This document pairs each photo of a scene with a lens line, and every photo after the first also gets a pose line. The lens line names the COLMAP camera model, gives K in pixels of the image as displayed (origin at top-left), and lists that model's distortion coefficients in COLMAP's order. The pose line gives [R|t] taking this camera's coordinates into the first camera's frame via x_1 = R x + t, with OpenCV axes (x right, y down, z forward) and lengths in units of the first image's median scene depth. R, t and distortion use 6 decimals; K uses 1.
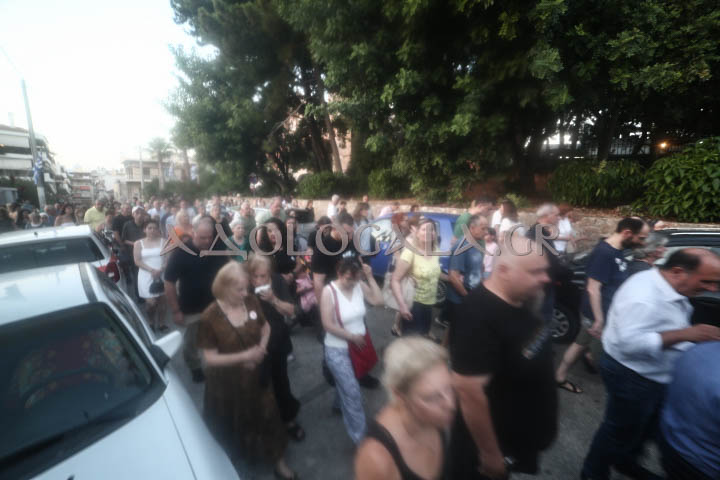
lens RADIAL K [[292.0, 0, 360.0], [0, 292.0, 240.0], [0, 0, 1]] dist [-0.087900, 0.027905]
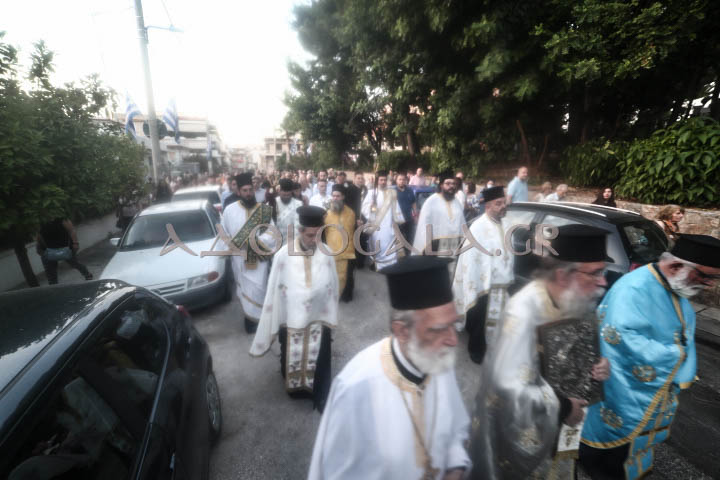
lens RADIAL K [[292.0, 0, 360.0], [0, 292.0, 240.0], [0, 0, 1]] dist [-0.087900, 0.027905]
pose [[0.921951, 0.098837, -0.374483, 0.141357], [-0.065438, 0.992741, 0.100908, 0.009084], [0.381738, -0.068527, 0.921727, -0.090813]]
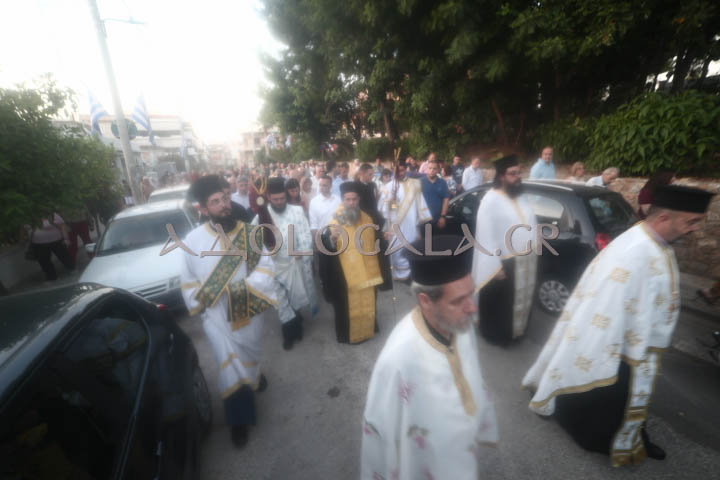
lens RADIAL K [[292.0, 0, 360.0], [0, 292.0, 240.0], [0, 0, 1]] dist [-0.087900, 0.027905]
pose [[0.942734, 0.049254, -0.329890, 0.147132], [-0.004931, 0.990987, 0.133867, 0.010011], [0.333510, -0.124574, 0.934480, -0.091589]]
